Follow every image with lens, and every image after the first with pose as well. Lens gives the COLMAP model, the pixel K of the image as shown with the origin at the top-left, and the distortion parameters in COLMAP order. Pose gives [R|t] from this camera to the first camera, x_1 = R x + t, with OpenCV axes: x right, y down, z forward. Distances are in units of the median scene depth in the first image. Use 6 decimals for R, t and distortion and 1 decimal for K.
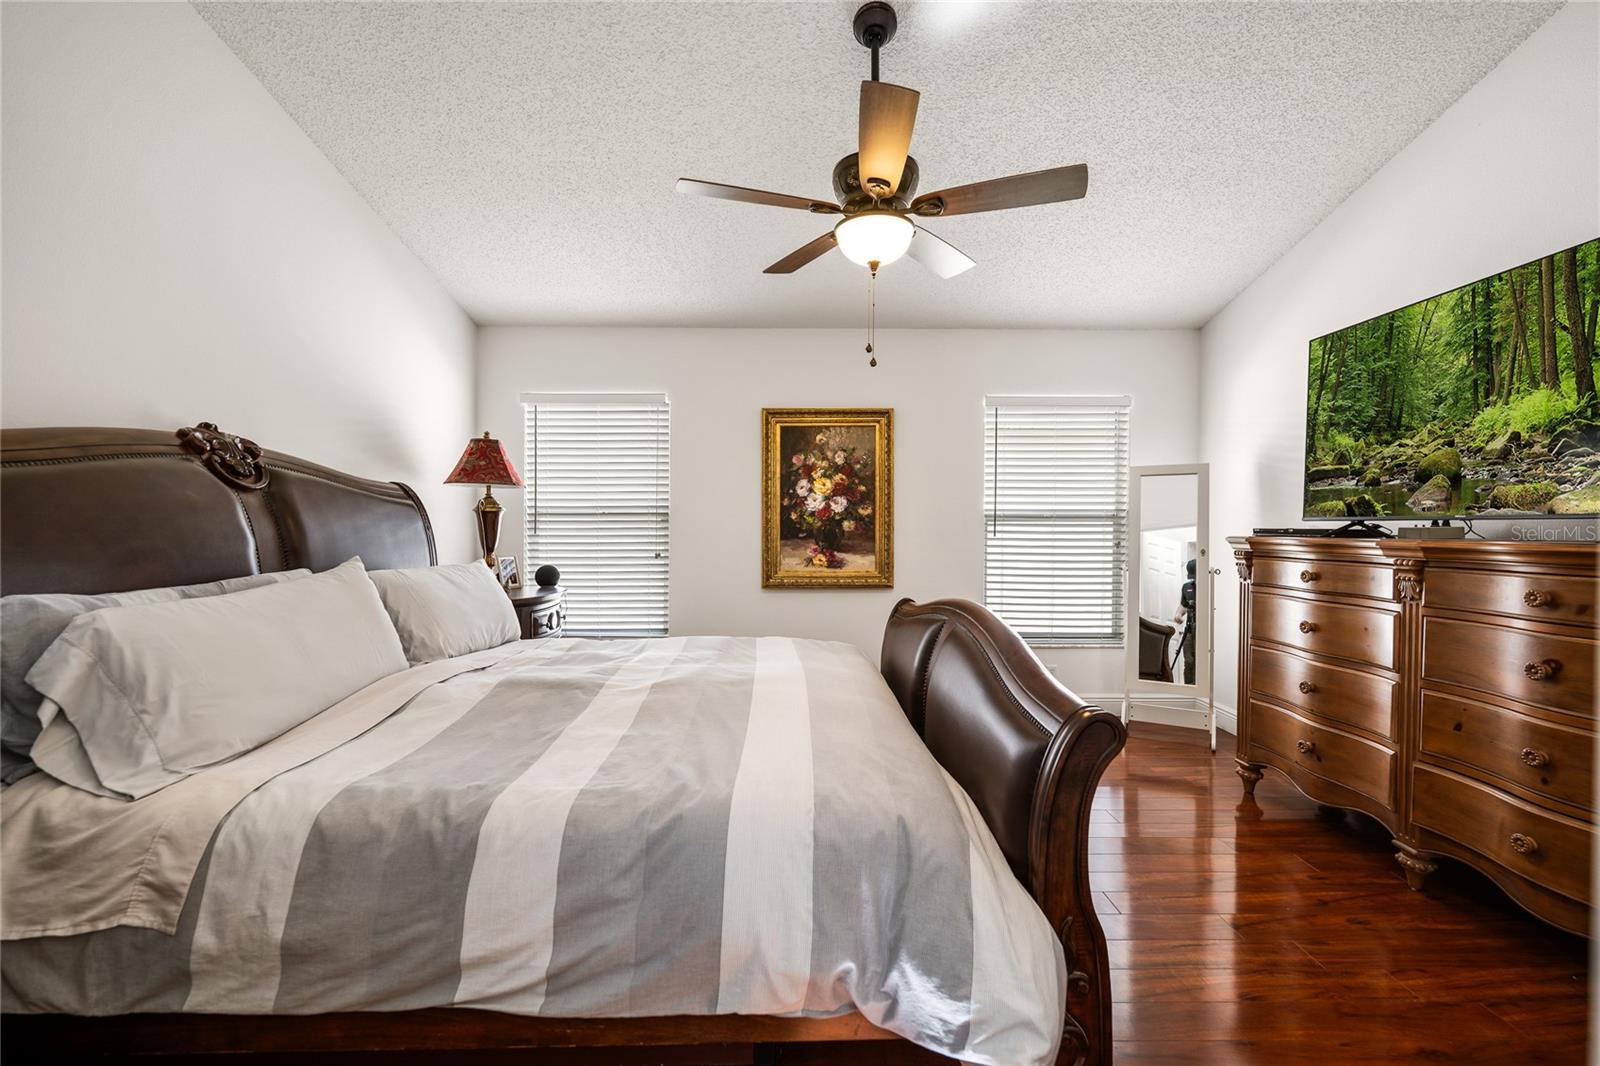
lens RADIAL K [[658.4, 0, 770.8], [0, 658.4, 521.0], [0, 0, 1]] dist [-0.001697, 0.000681]
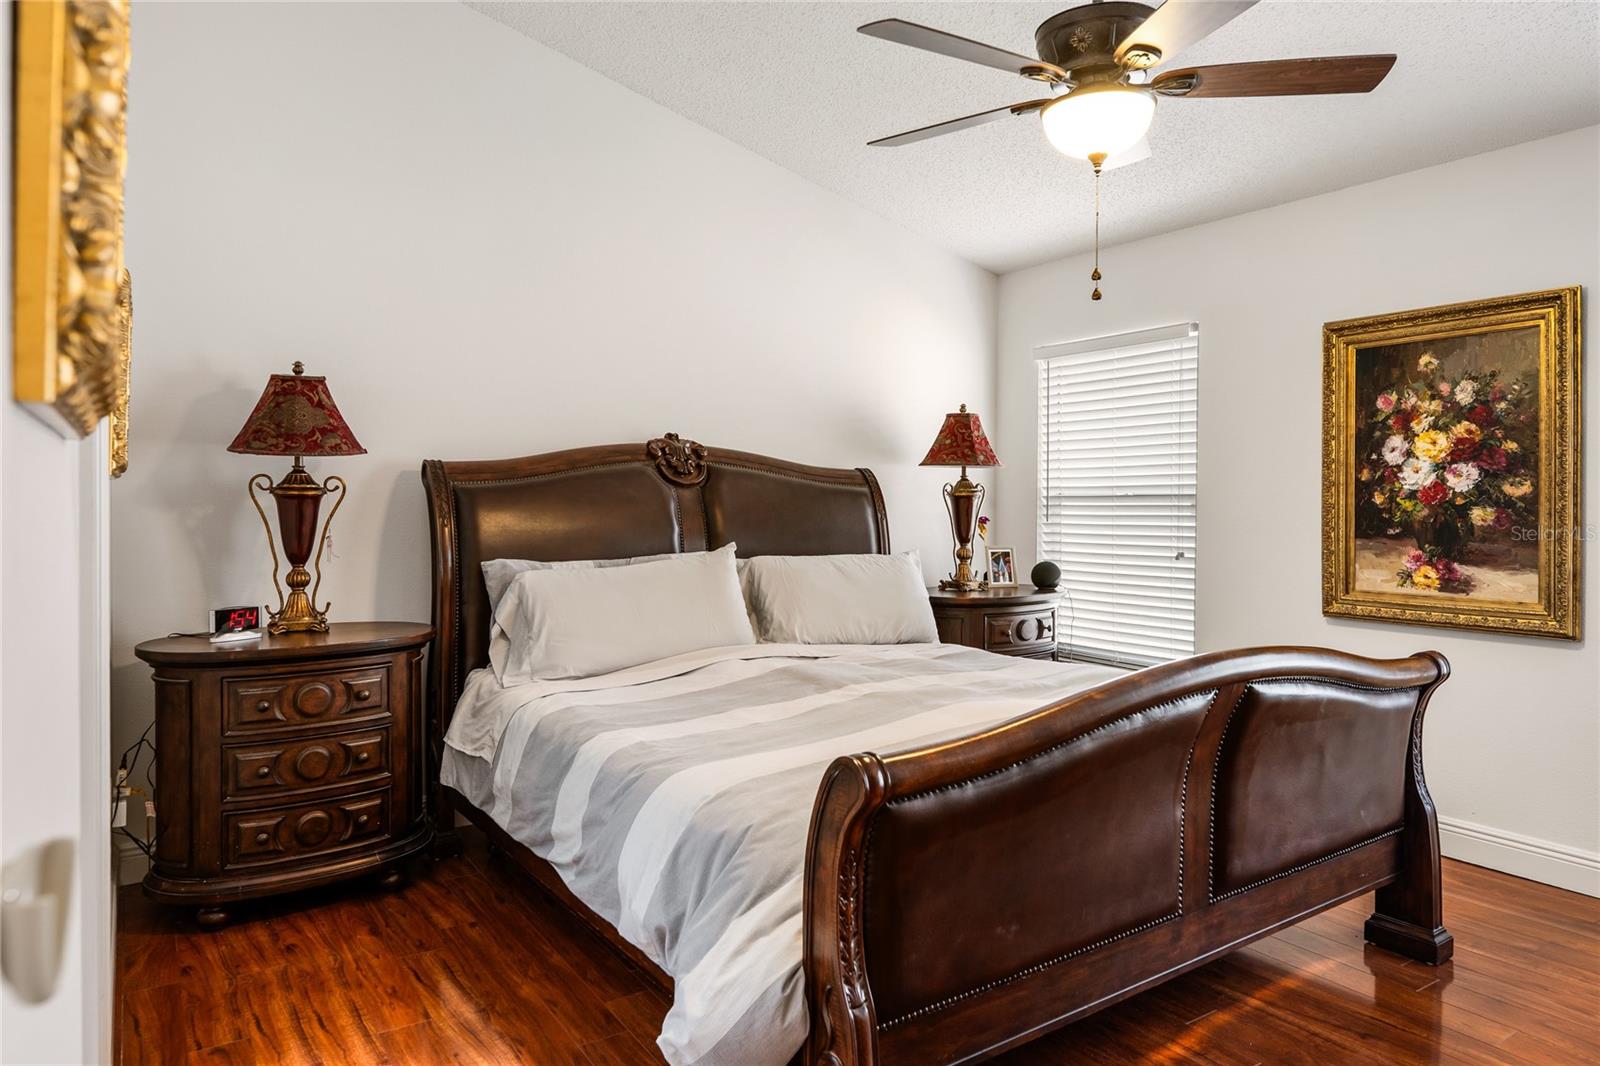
lens RADIAL K [[991.8, 0, 809.4], [0, 991.8, 516.5], [0, 0, 1]] dist [0.002570, 0.000402]
pose [[0.568273, 0.012020, -0.822752, 0.480290], [0.008332, 0.999758, 0.020361, -0.014221], [0.822798, -0.018425, 0.568035, 0.077503]]
